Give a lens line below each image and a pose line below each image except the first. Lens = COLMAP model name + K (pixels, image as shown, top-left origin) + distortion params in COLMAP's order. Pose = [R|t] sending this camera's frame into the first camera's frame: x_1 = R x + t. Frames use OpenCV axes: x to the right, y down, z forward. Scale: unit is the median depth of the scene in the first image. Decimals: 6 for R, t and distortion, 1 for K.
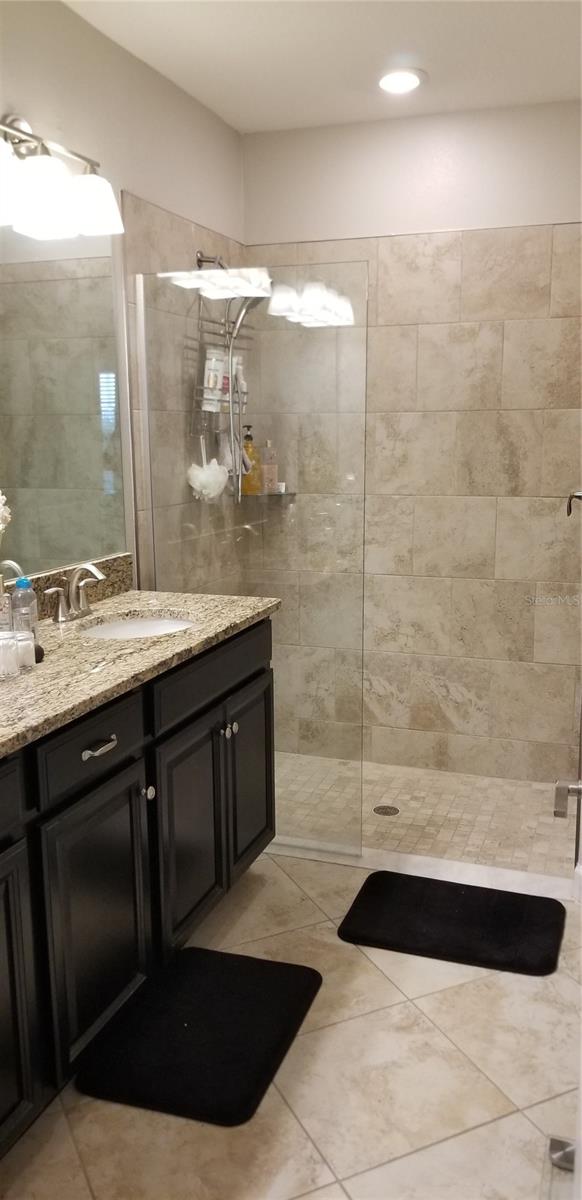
lens RADIAL K [[918.2, 0, 294.4], [0, 918.2, 613.4], [0, 0, 1]] dist [0.090940, -0.182237]
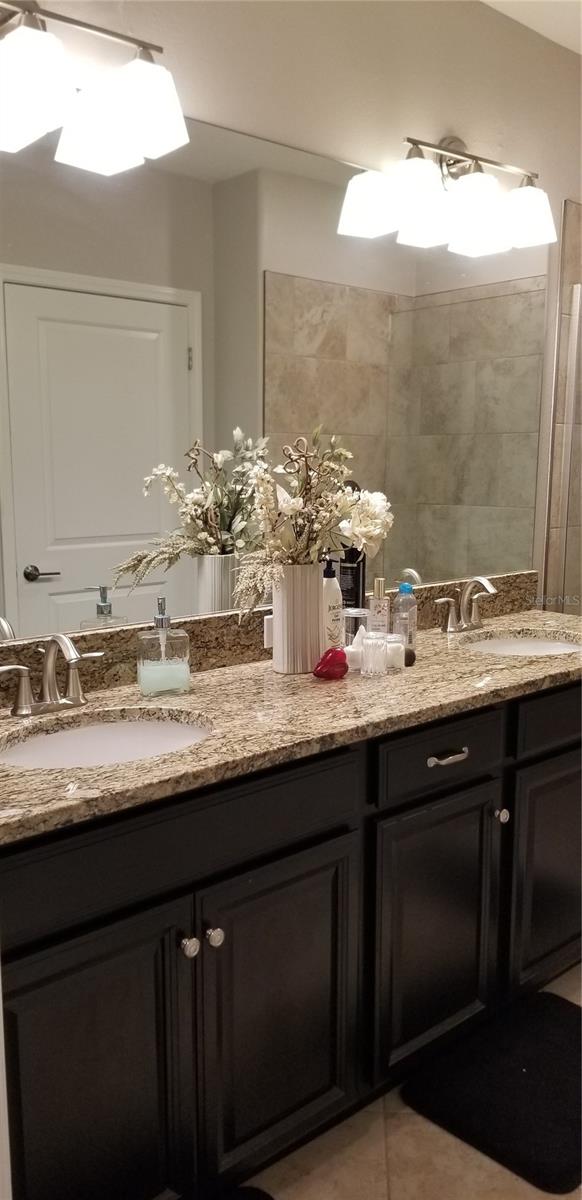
lens RADIAL K [[918.2, 0, 294.4], [0, 918.2, 613.4], [0, 0, 1]] dist [0.090940, -0.182237]
pose [[0.867802, 0.090217, -0.488653, 0.102514], [-0.105358, 0.994428, -0.003511, 0.011427], [0.485613, 0.054530, 0.872471, 0.044257]]
